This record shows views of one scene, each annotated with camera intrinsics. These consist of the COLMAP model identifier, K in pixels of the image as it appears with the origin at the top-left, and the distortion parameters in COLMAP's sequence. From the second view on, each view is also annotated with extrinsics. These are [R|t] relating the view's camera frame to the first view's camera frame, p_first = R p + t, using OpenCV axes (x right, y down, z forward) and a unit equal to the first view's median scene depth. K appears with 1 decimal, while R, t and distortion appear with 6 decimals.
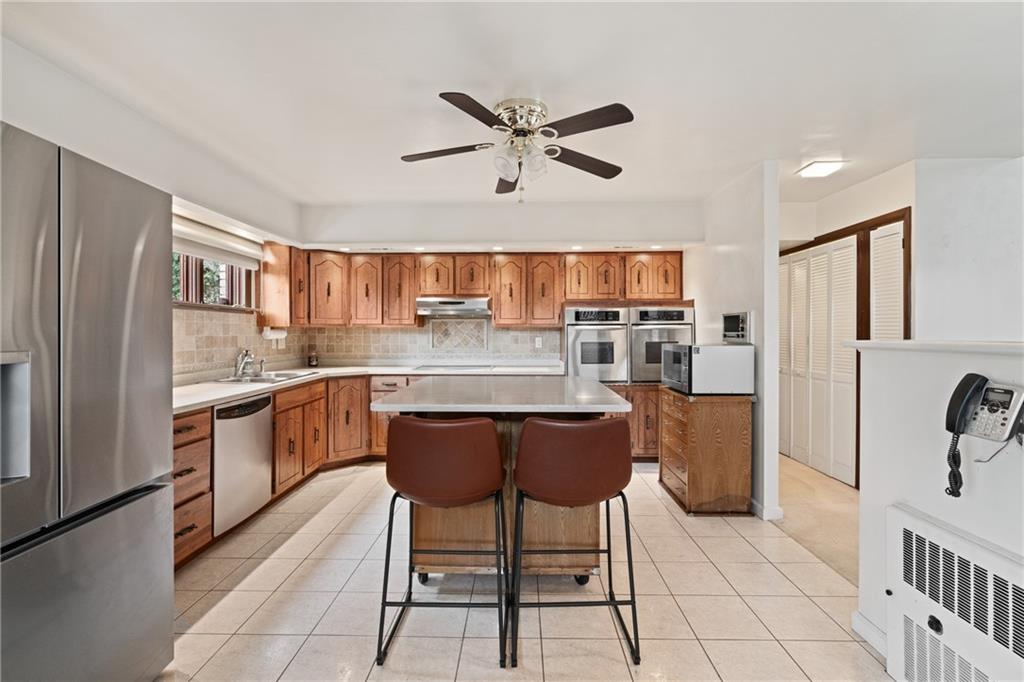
lens RADIAL K [[464.7, 0, 517.1], [0, 464.7, 334.8], [0, 0, 1]] dist [-0.003819, 0.001437]
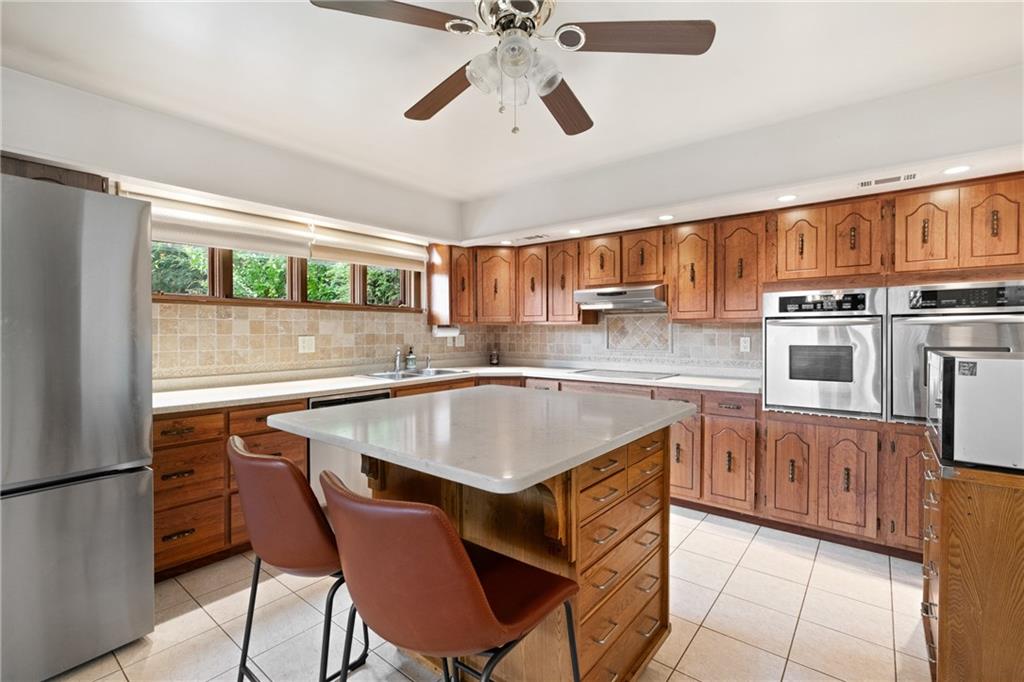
lens RADIAL K [[464.7, 0, 509.1], [0, 464.7, 338.0], [0, 0, 1]] dist [-0.003819, 0.001437]
pose [[0.787716, 0.008582, -0.615979, 0.212082], [-0.002495, 0.999939, 0.010741, 0.000146], [0.616034, -0.006924, 0.787689, 0.245807]]
